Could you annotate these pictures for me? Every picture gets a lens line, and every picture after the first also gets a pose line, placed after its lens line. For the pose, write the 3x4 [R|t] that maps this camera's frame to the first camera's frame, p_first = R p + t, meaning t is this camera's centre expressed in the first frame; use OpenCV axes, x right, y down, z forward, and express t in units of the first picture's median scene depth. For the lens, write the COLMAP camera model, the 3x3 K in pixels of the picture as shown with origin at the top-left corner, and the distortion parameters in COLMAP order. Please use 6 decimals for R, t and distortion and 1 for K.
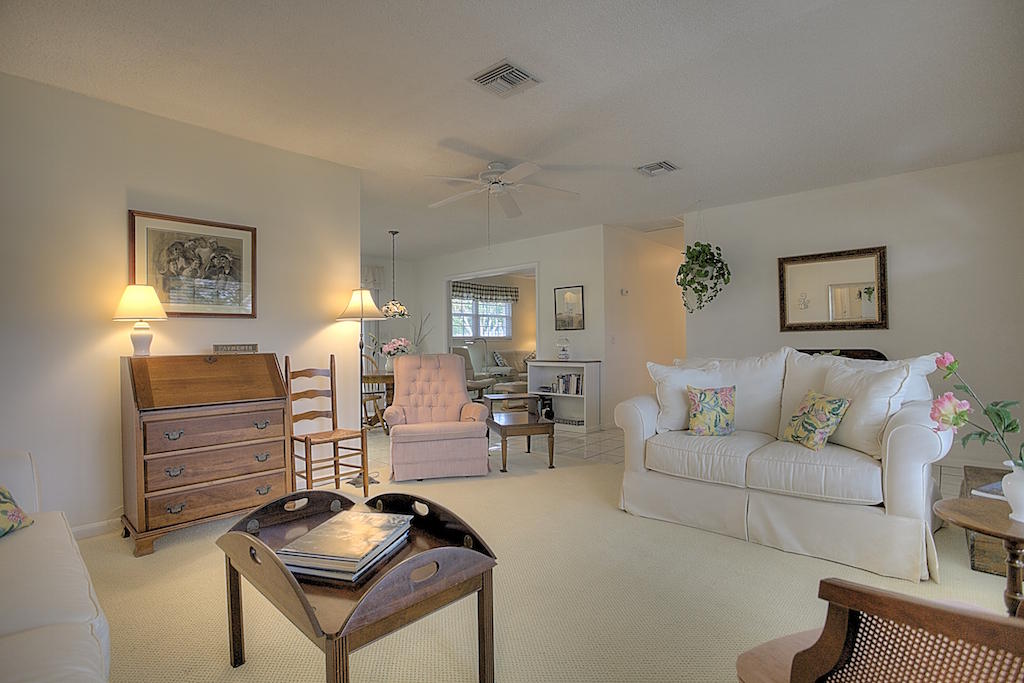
lens RADIAL K [[496.7, 0, 511.4], [0, 496.7, 341.4], [0, 0, 1]] dist [-0.005118, -0.000180]
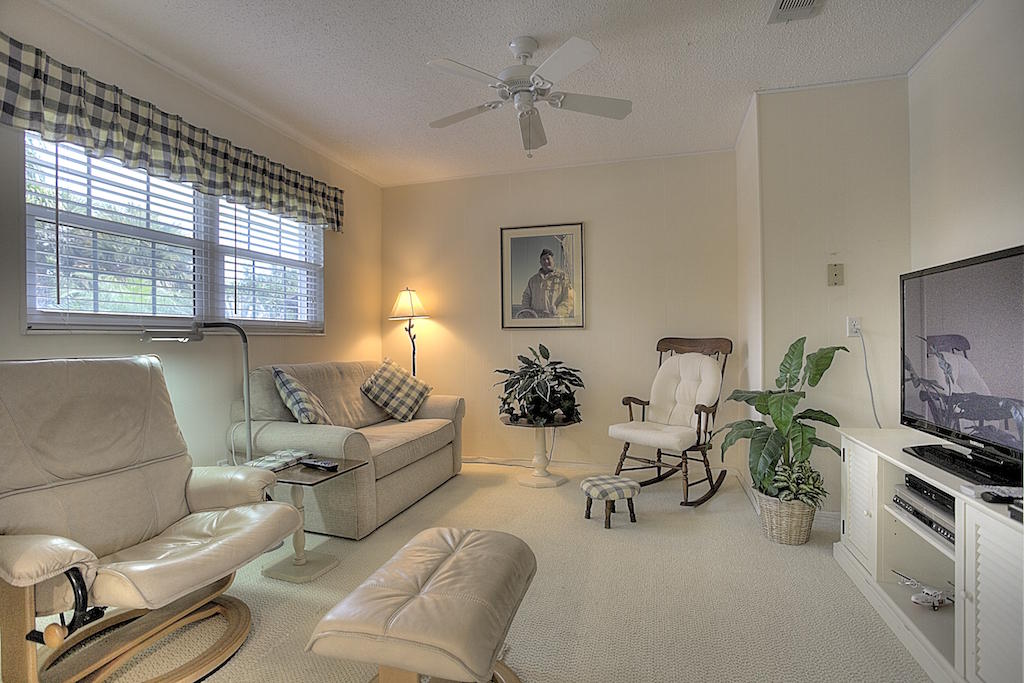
lens RADIAL K [[496.7, 0, 507.3], [0, 496.7, 338.9], [0, 0, 1]] dist [-0.005118, -0.000180]
pose [[0.896420, 0.005412, 0.443173, -0.042702], [-0.006271, 0.999980, 0.000474, 0.000826], [-0.443162, -0.003204, 0.896436, 0.666390]]
